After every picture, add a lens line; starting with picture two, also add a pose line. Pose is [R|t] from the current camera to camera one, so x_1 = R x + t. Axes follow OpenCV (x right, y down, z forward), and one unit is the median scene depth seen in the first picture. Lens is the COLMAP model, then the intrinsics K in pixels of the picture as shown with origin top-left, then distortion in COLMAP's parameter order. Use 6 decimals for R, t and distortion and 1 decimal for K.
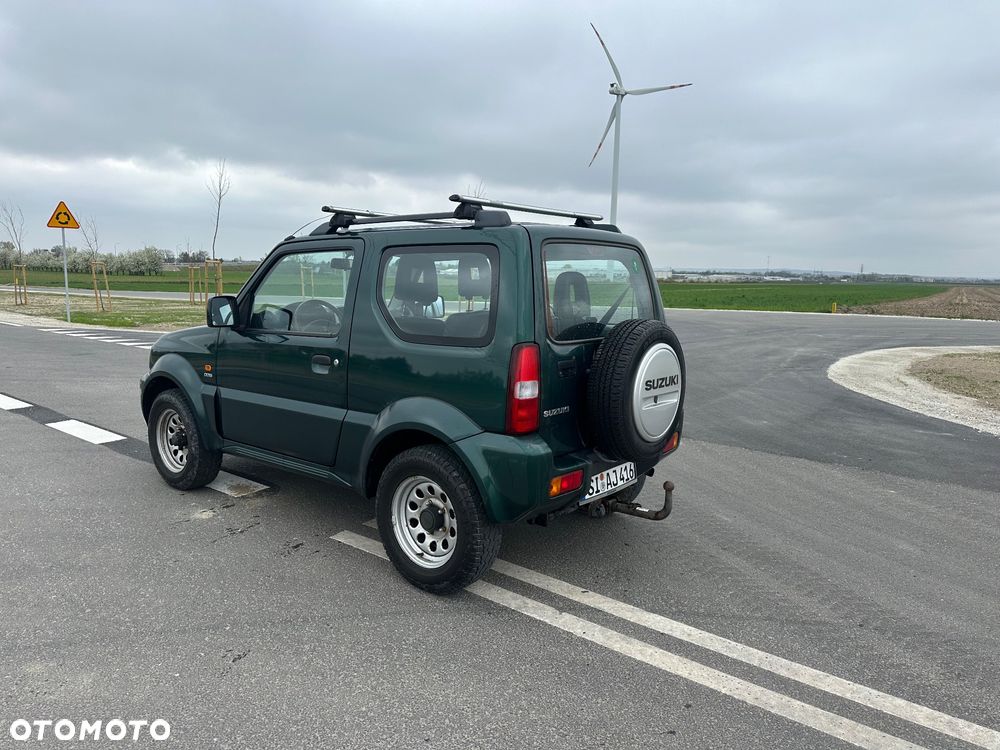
lens RADIAL K [[695.7, 0, 495.7], [0, 695.7, 378.8], [0, 0, 1]] dist [0.102216, -0.147661]
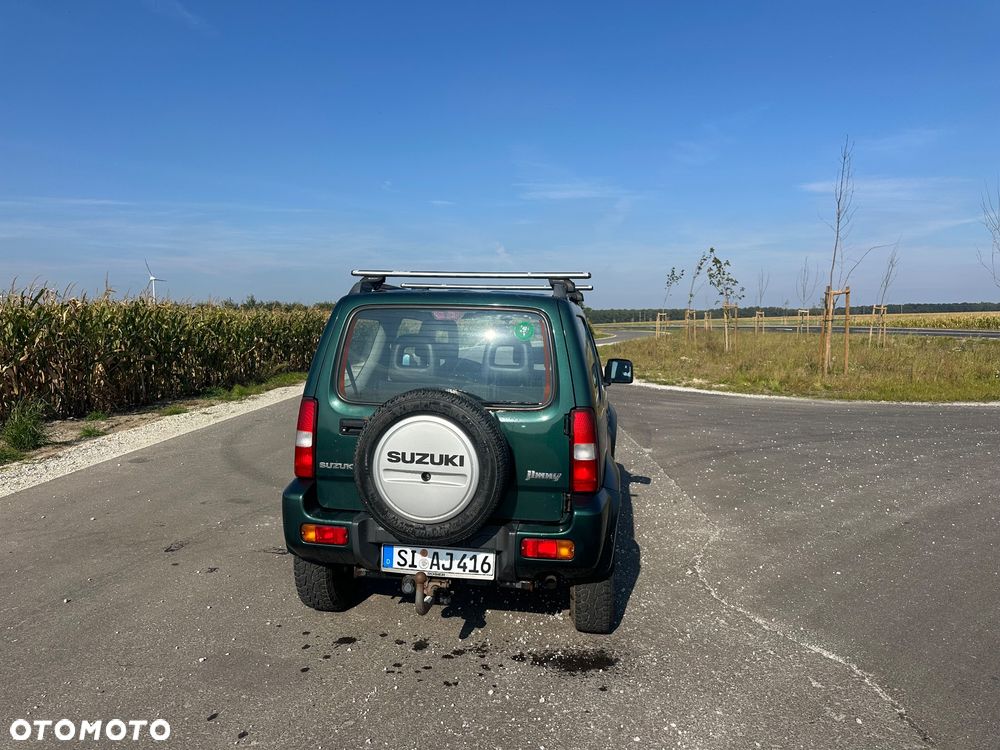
lens RADIAL K [[696.3, 0, 500.0], [0, 696.3, 375.0], [0, 0, 1]] dist [0.101416, -0.143313]
pose [[0.506341, 0.058047, -0.860377, 0.991219], [-0.140413, 0.989966, -0.015845, -0.094935], [0.850825, 0.128831, 0.509411, 0.570333]]
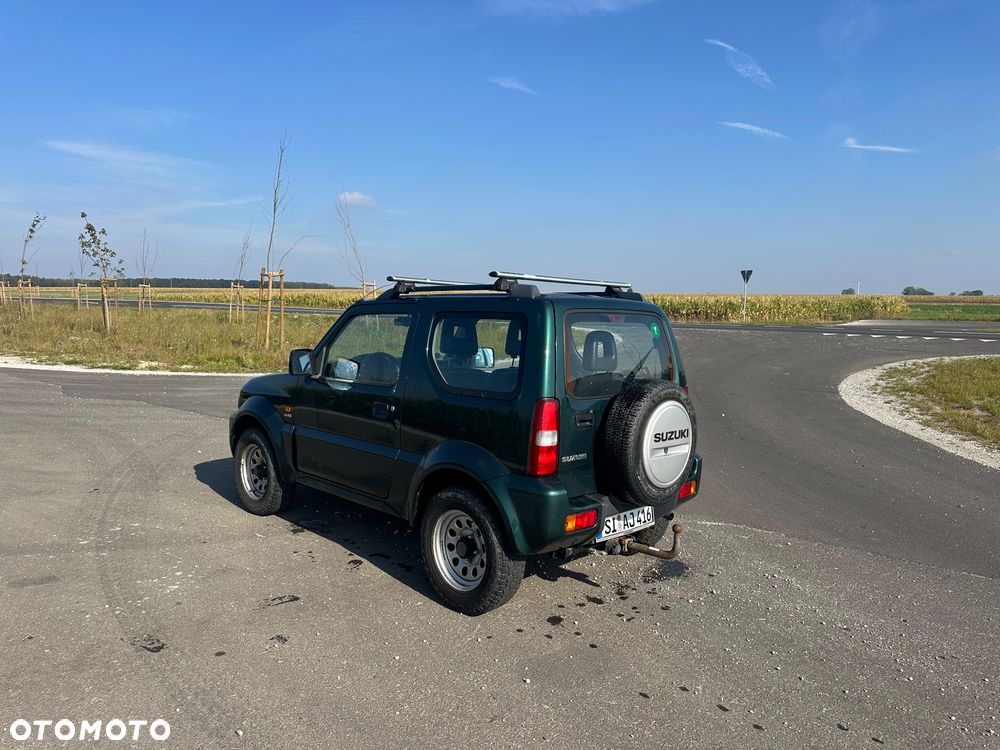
lens RADIAL K [[689.2, 0, 498.3], [0, 689.2, 380.6], [0, 0, 1]] dist [0.143648, -0.212435]
pose [[0.994741, 0.023509, -0.099684, 0.064854], [-0.029171, 0.998020, -0.055726, -0.011603], [0.098177, 0.058341, 0.993457, -0.139277]]
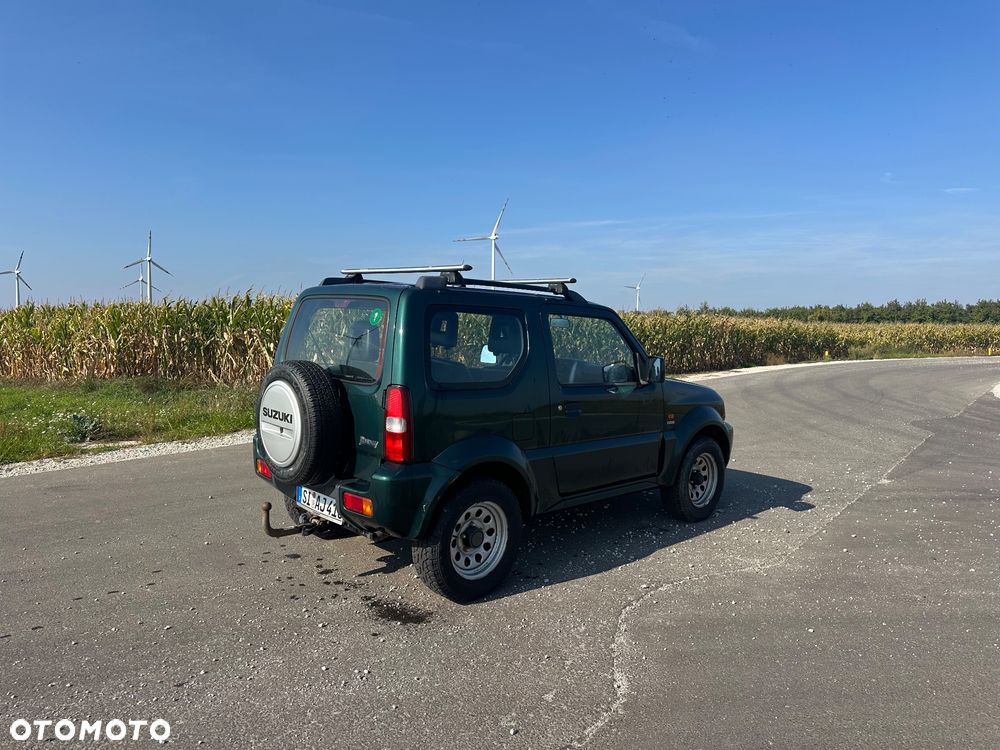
lens RADIAL K [[689.2, 0, 498.3], [0, 689.2, 380.6], [0, 0, 1]] dist [0.143648, -0.212435]
pose [[-0.119404, 0.070127, -0.990366, 1.245962], [-0.180060, 0.979432, 0.091061, -0.206885], [0.976382, 0.189198, -0.104321, 1.373250]]
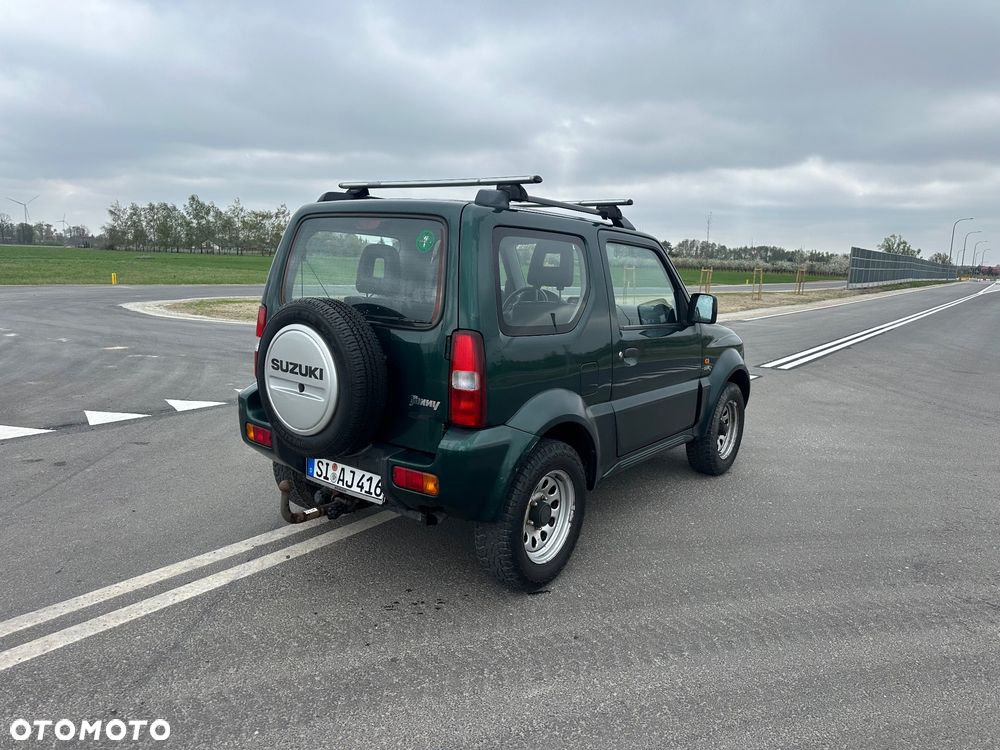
lens RADIAL K [[689.2, 0, 498.3], [0, 689.2, 380.6], [0, 0, 1]] dist [0.143648, -0.212435]
pose [[0.042207, 0.155852, -0.986878, 1.051765], [-0.190863, 0.970825, 0.145154, -0.147318], [0.980709, 0.182232, 0.070722, 1.116752]]
